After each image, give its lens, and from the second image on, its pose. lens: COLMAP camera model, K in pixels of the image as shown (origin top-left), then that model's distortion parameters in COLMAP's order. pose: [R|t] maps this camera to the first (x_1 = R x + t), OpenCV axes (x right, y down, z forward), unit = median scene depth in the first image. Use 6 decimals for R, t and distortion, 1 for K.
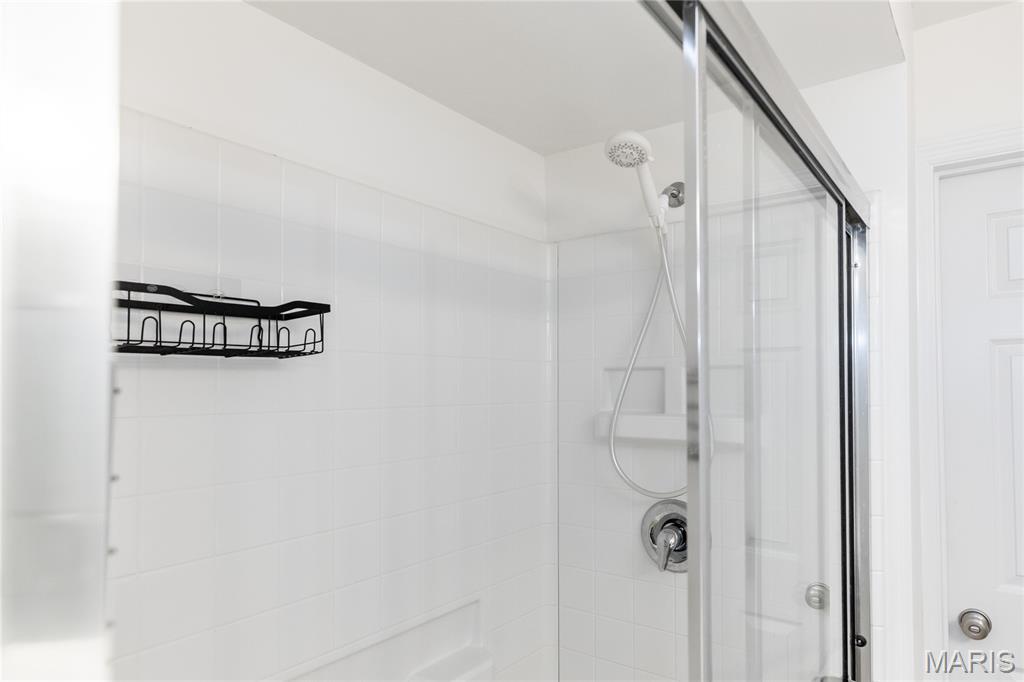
lens RADIAL K [[618.0, 0, 515.9], [0, 618.0, 381.7], [0, 0, 1]] dist [0.008337, 0.000596]
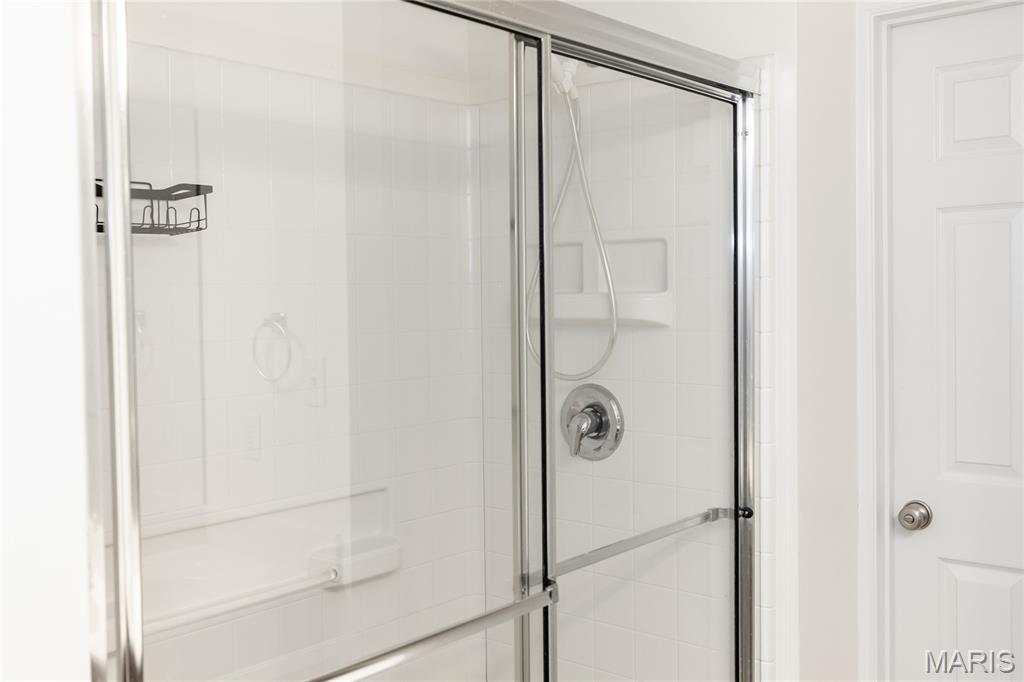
lens RADIAL K [[1009.9, 0, 512.0], [0, 1009.9, 339.2], [0, 0, 1]] dist [-0.002078, 0.000000]
pose [[0.997184, -0.006441, -0.074723, 0.359322], [0.010433, 0.998532, 0.053157, 0.057972], [0.074271, -0.053787, 0.995786, -0.757985]]
